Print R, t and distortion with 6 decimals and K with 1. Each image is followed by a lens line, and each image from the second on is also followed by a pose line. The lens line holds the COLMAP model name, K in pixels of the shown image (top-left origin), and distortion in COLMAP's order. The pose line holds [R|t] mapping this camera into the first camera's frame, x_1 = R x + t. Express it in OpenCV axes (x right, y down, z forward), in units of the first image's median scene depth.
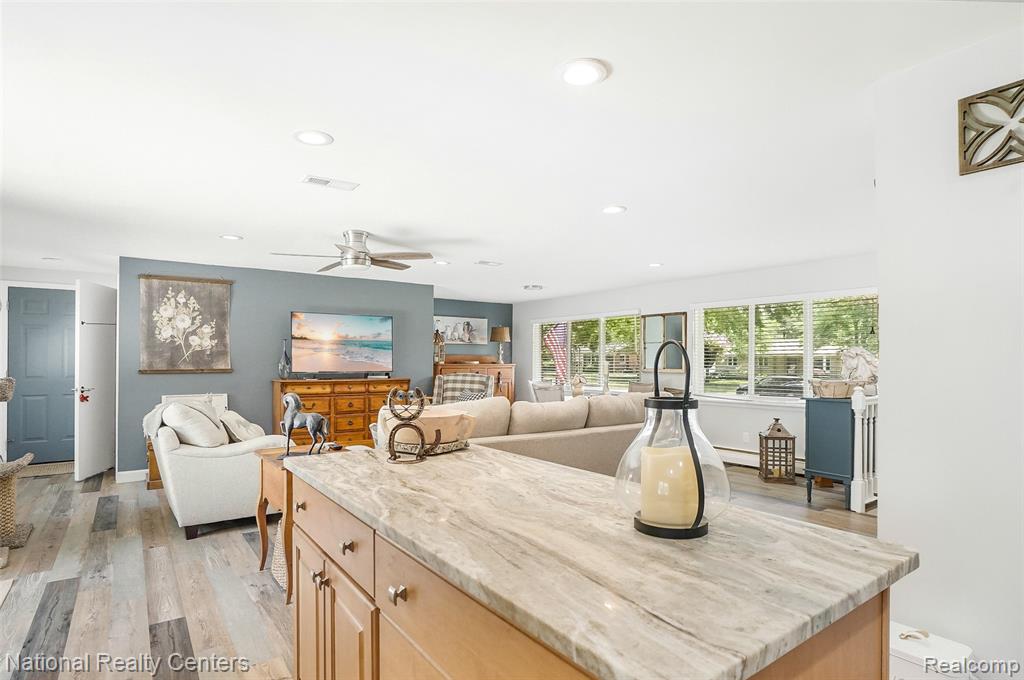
lens RADIAL K [[529.1, 0, 514.1], [0, 529.1, 366.2], [0, 0, 1]] dist [0.001470, 0.017319]
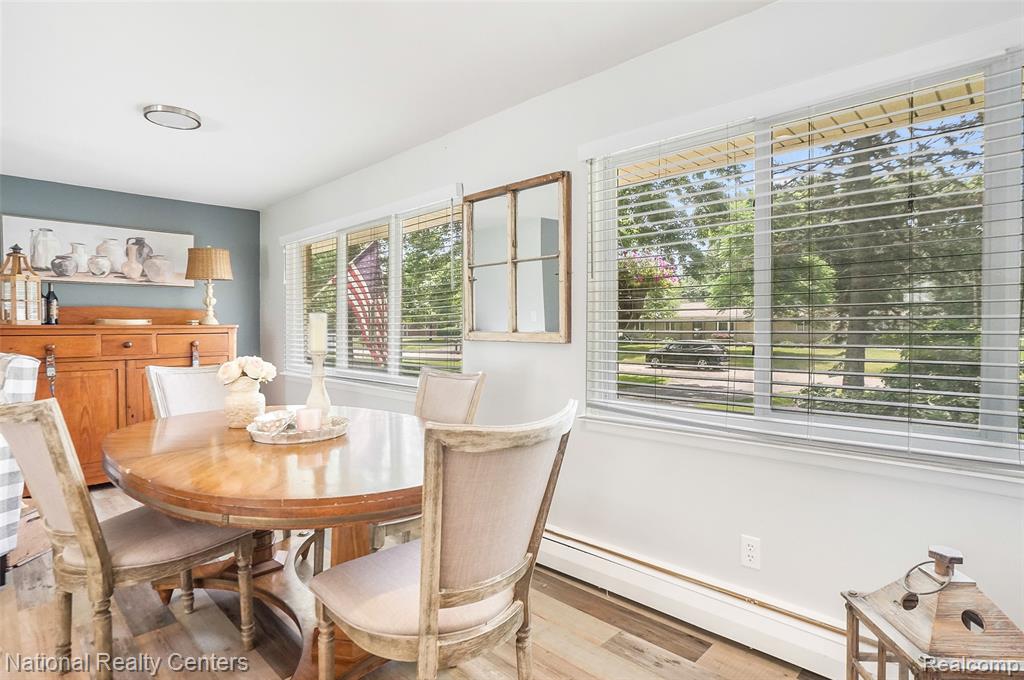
lens RADIAL K [[517.8, 0, 515.8], [0, 517.8, 325.5], [0, 0, 1]] dist [-0.042033, 0.015411]
pose [[0.986789, -0.006943, 0.161865, 0.216728], [0.008949, 0.999892, -0.011671, 0.004579], [-0.161766, 0.012965, 0.986744, 0.618167]]
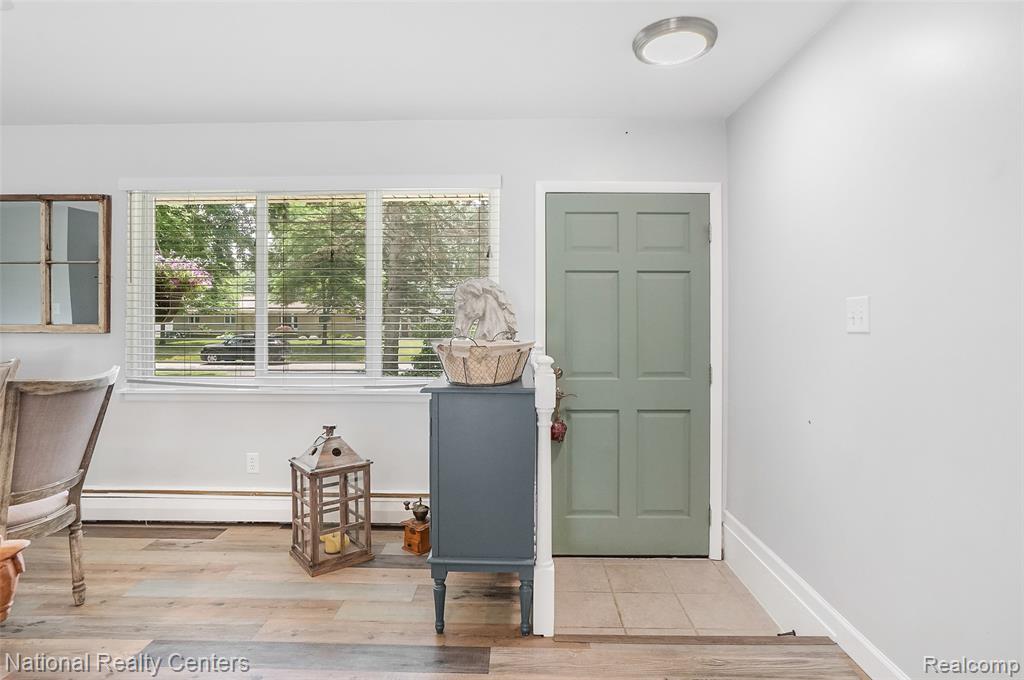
lens RADIAL K [[517.8, 0, 515.8], [0, 517.8, 325.5], [0, 0, 1]] dist [-0.042033, 0.015411]
pose [[0.575276, -0.008751, 0.817913, 0.160755], [0.006867, 0.999959, 0.005869, 0.006061], [-0.817931, 0.002240, 0.575312, 0.442682]]
